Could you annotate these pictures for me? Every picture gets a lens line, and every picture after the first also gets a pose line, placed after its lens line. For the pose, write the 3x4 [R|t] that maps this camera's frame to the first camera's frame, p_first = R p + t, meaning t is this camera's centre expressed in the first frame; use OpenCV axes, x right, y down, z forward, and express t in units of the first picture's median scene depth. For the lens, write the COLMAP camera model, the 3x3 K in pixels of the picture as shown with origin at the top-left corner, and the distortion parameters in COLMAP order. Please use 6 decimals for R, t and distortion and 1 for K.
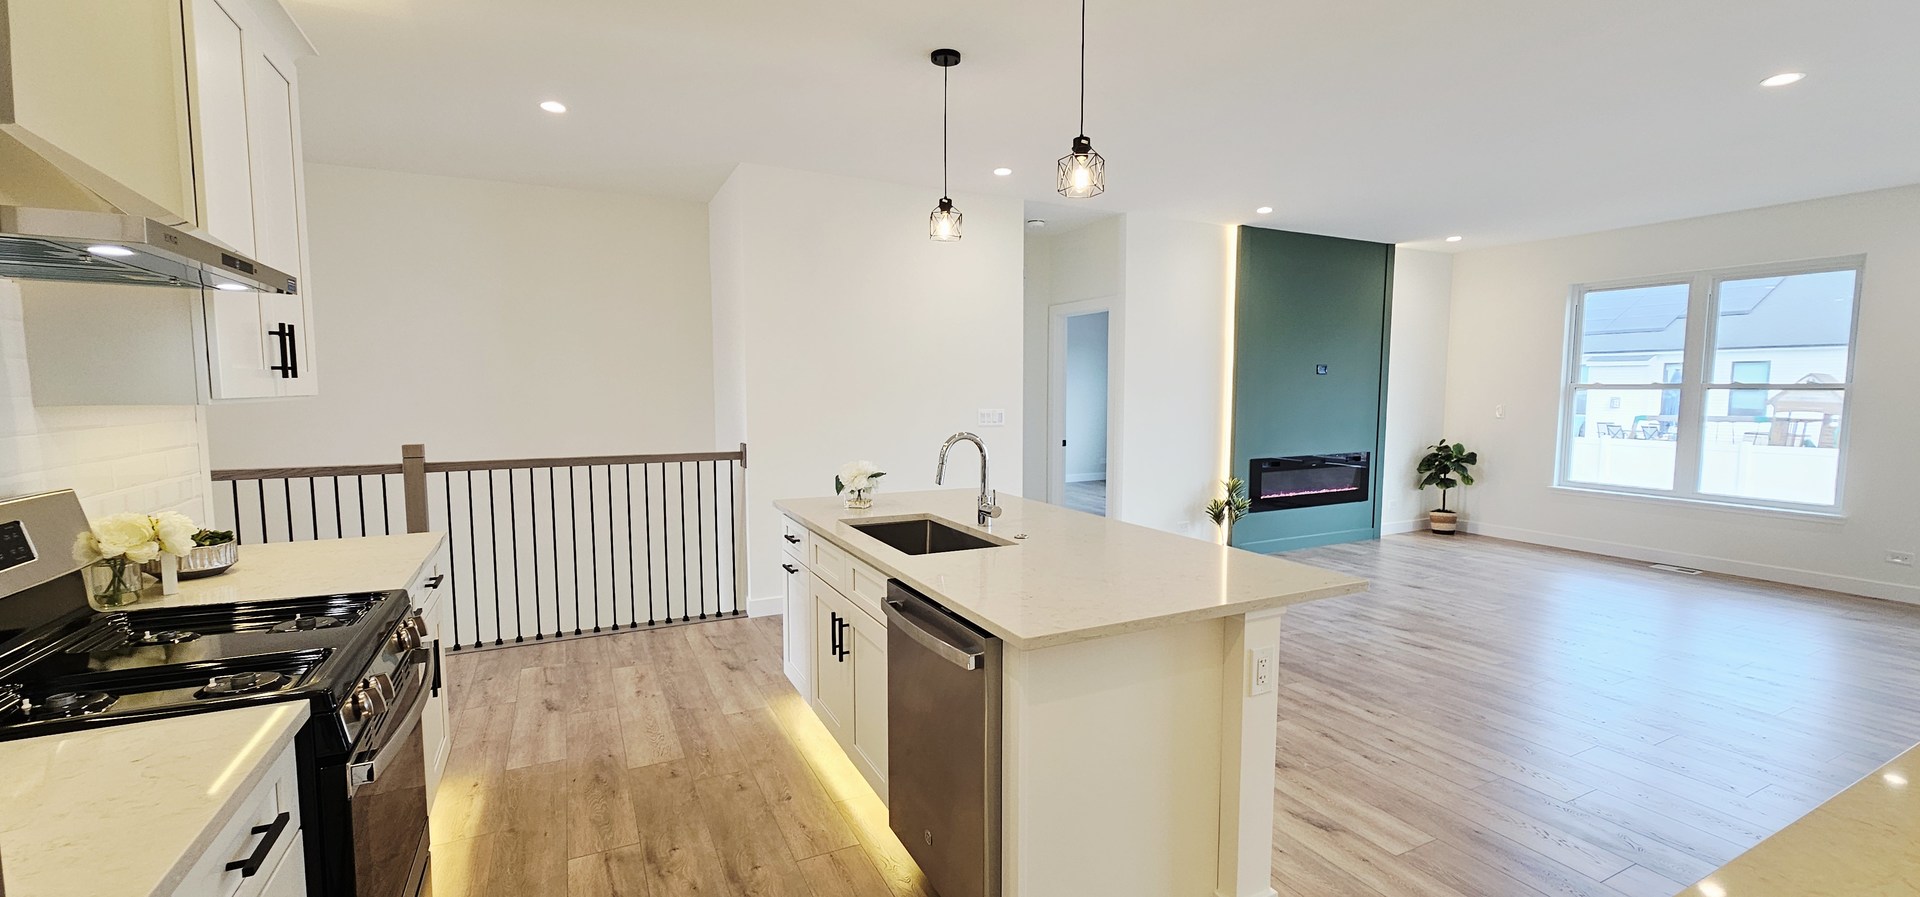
lens RADIAL K [[790.0, 0, 976.8], [0, 790.0, 455.1], [0, 0, 1]] dist [-0.001091, -0.000821]
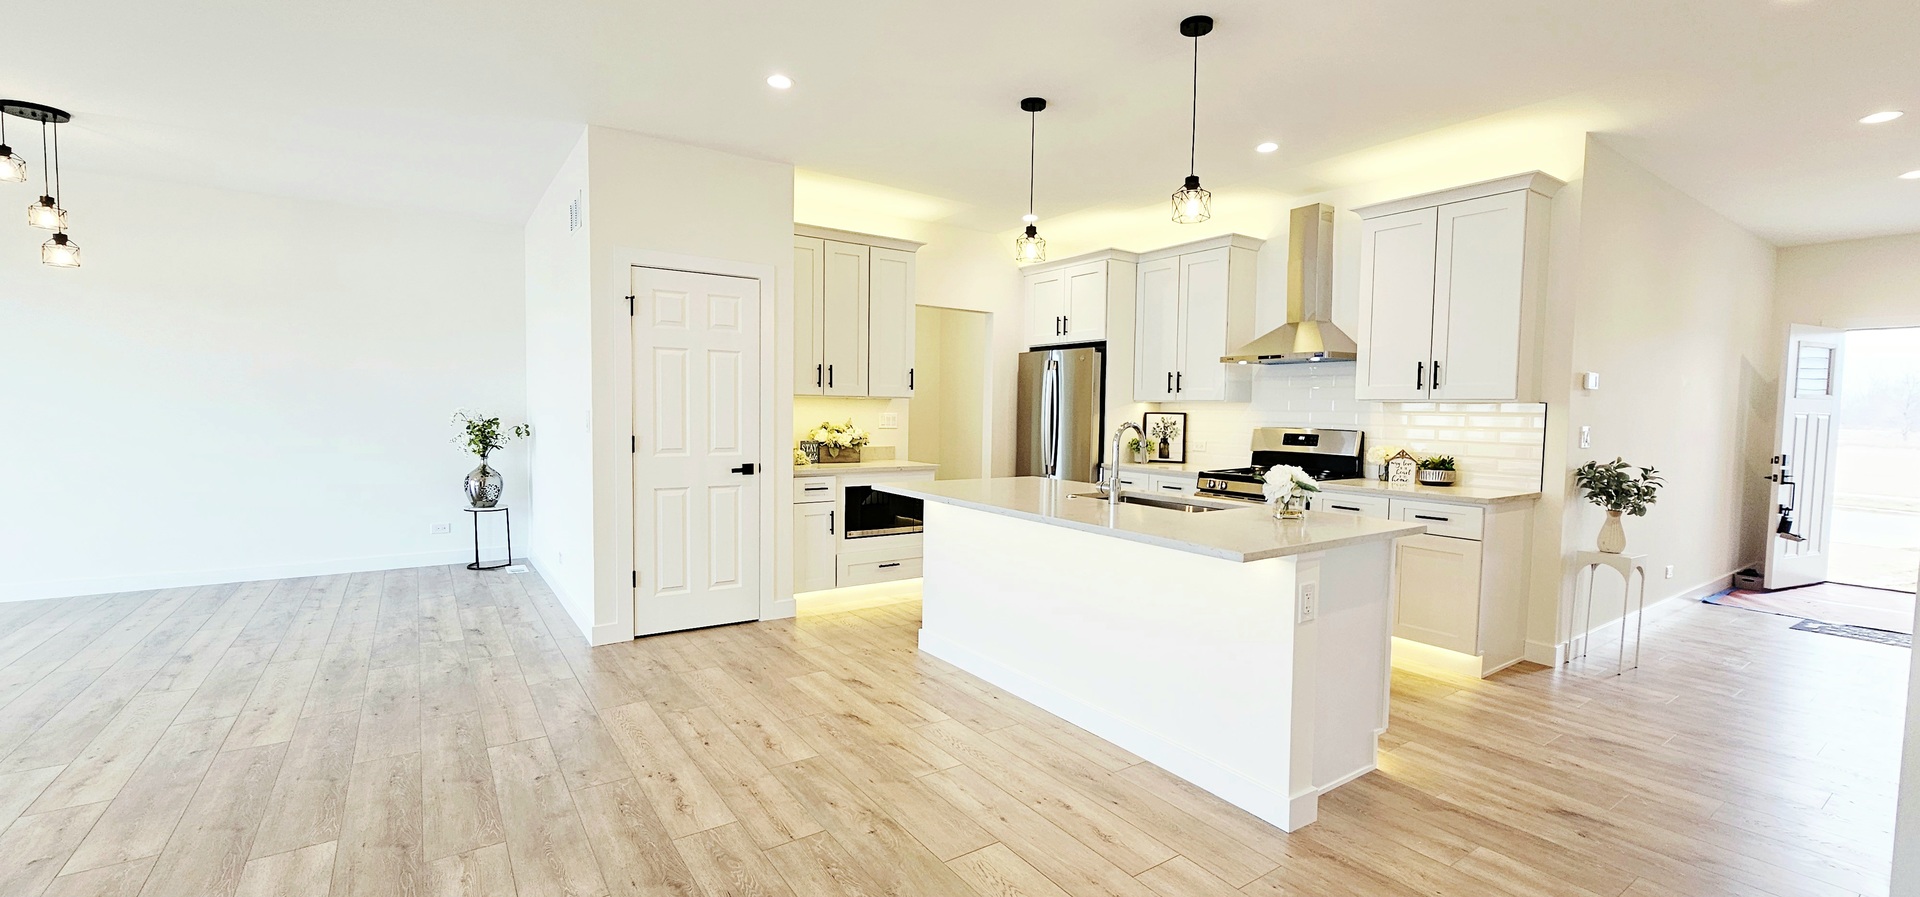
lens RADIAL K [[790.0, 0, 965.7], [0, 790.0, 448.4], [0, 0, 1]] dist [-0.001091, -0.000821]
pose [[-0.992053, -0.011102, -0.125328, 0.238386], [-0.027784, 0.990839, 0.132161, -0.088012], [0.122712, 0.134593, -0.983273, 1.356557]]
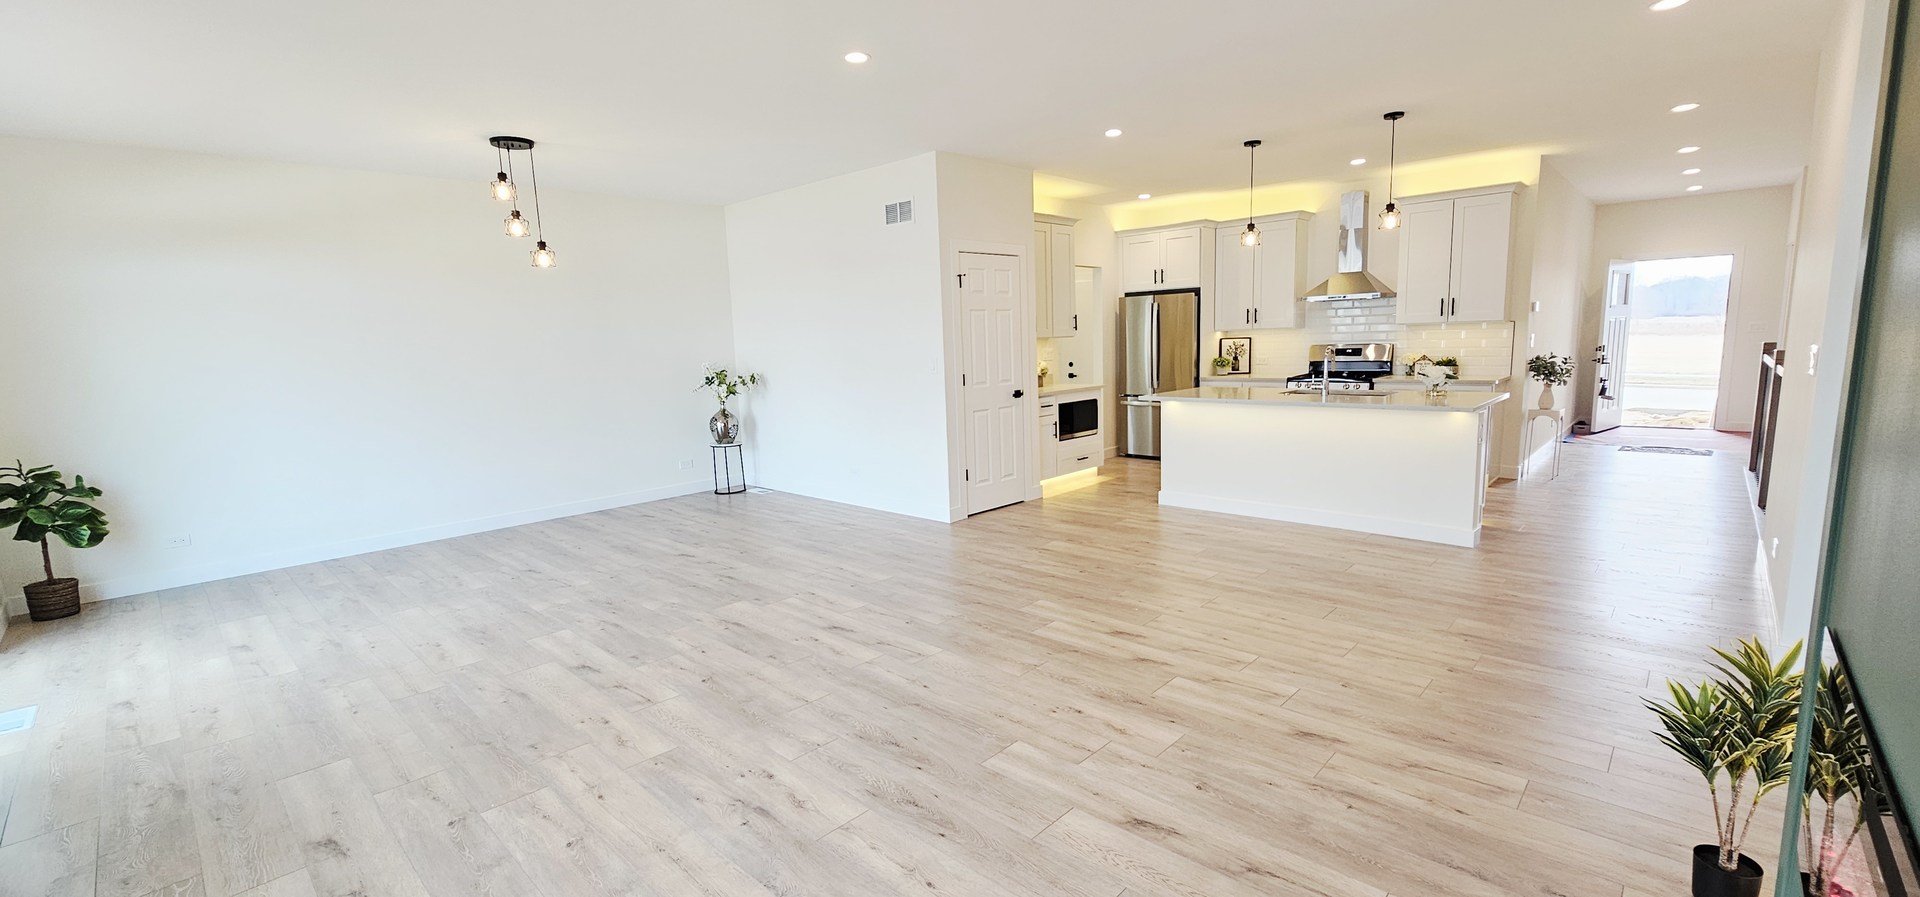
lens RADIAL K [[790.0, 0, 964.4], [0, 790.0, 452.4], [0, 0, 1]] dist [-0.001091, -0.000821]
pose [[-0.945600, 0.077919, -0.315862, 0.947887], [0.005422, 0.974534, 0.224174, -0.137898], [0.325286, 0.210266, -0.921942, 1.636345]]
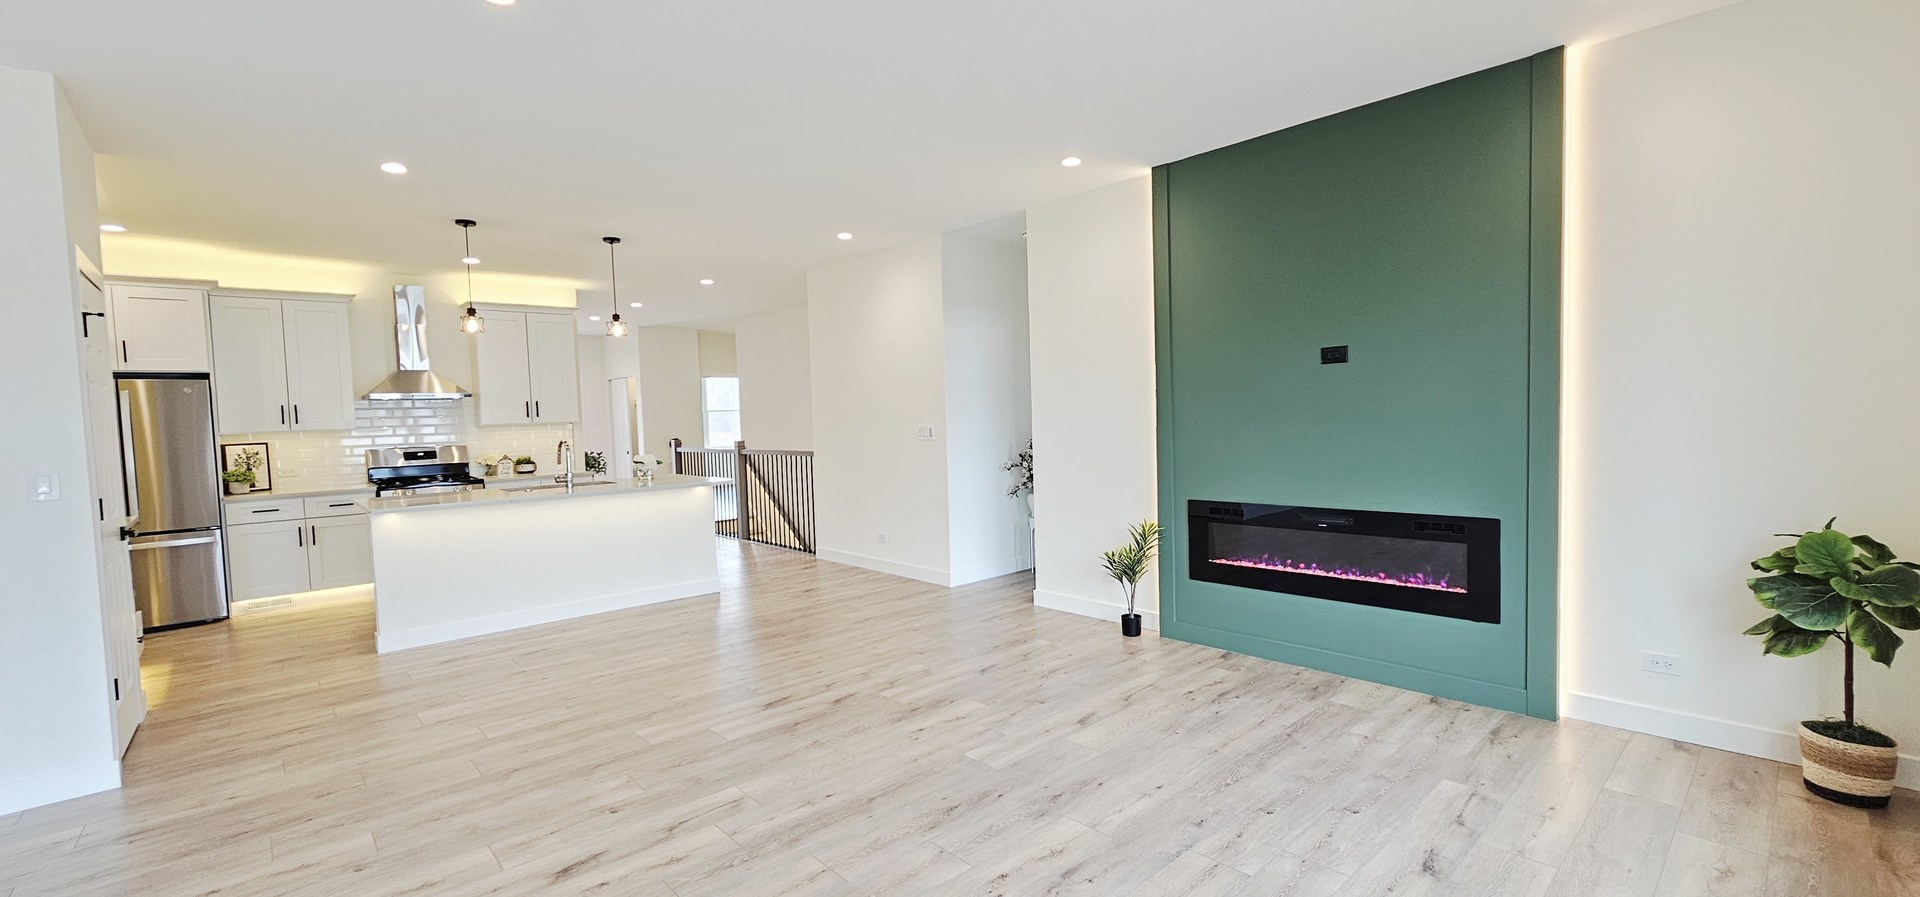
lens RADIAL K [[790.0, 0, 970.9], [0, 790.0, 452.2], [0, 0, 1]] dist [-0.001091, -0.000821]
pose [[0.258326, 0.038913, -0.965274, 1.398211], [-0.048910, 0.998434, 0.027161, -0.065614], [0.964819, 0.040195, 0.259825, 0.940567]]
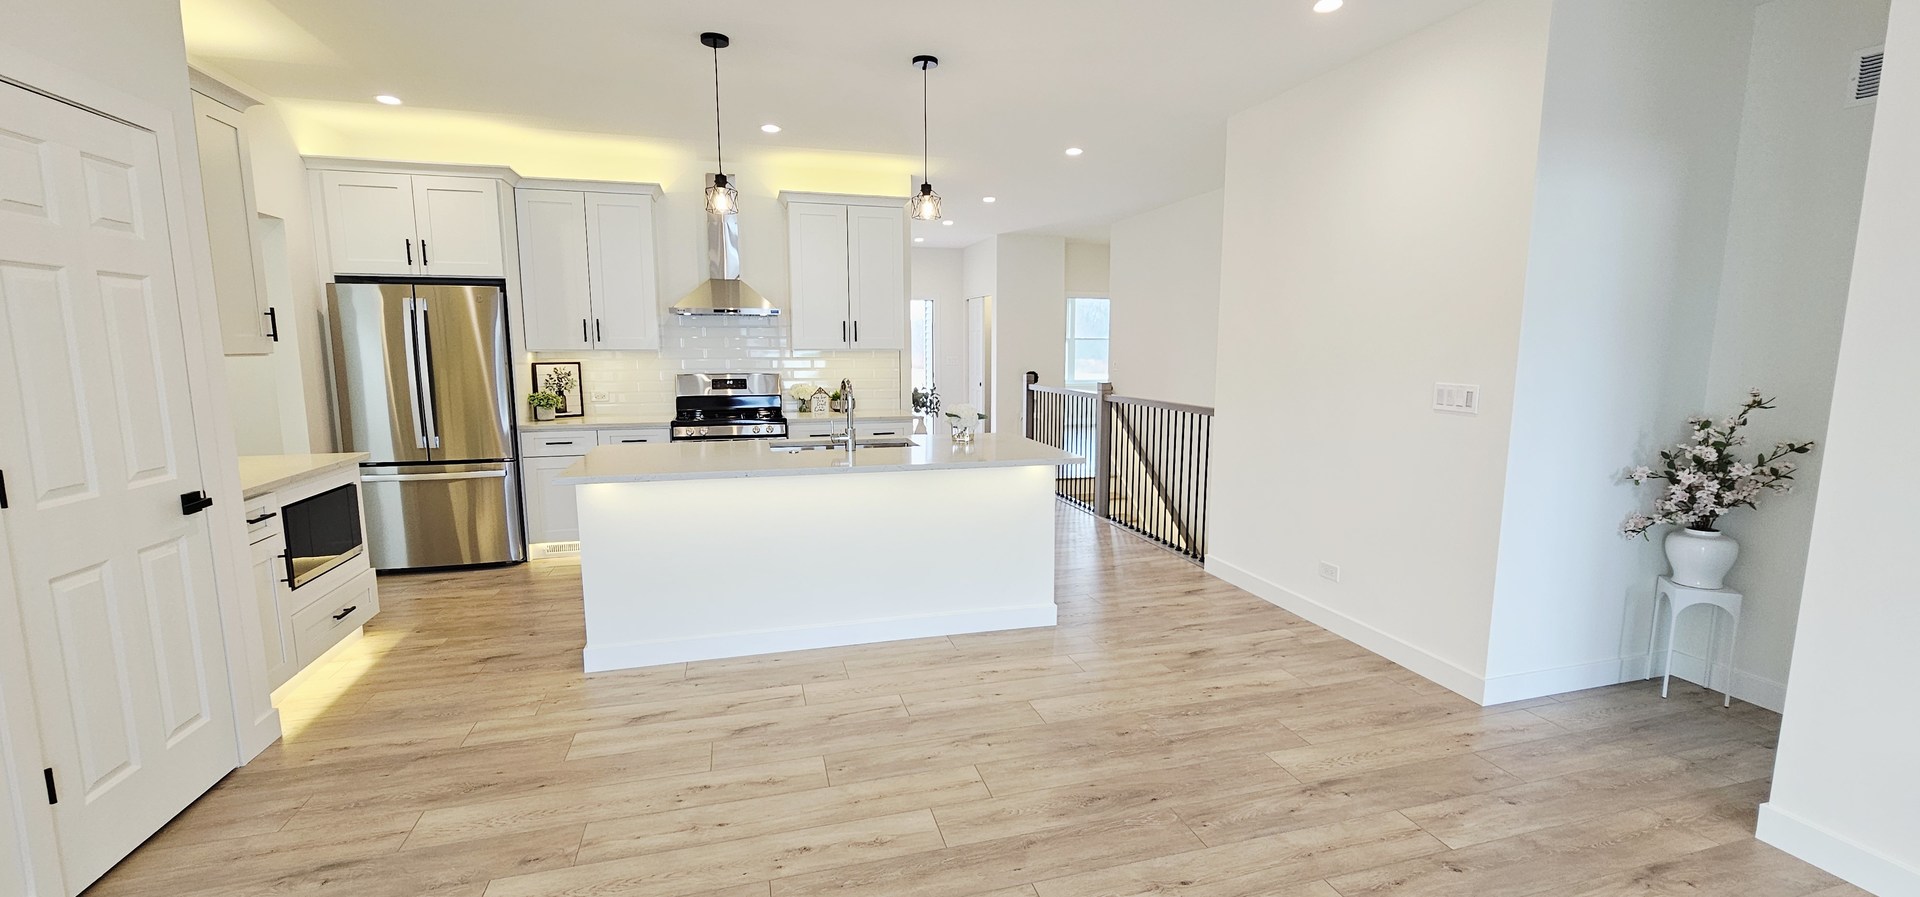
lens RADIAL K [[790.0, 0, 972.7], [0, 790.0, 452.5], [0, 0, 1]] dist [-0.001091, -0.000821]
pose [[-0.194675, 0.128392, -0.972429, 0.810608], [-0.084783, 0.985483, 0.147088, -0.077225], [0.977197, 0.111079, -0.180963, 0.933529]]
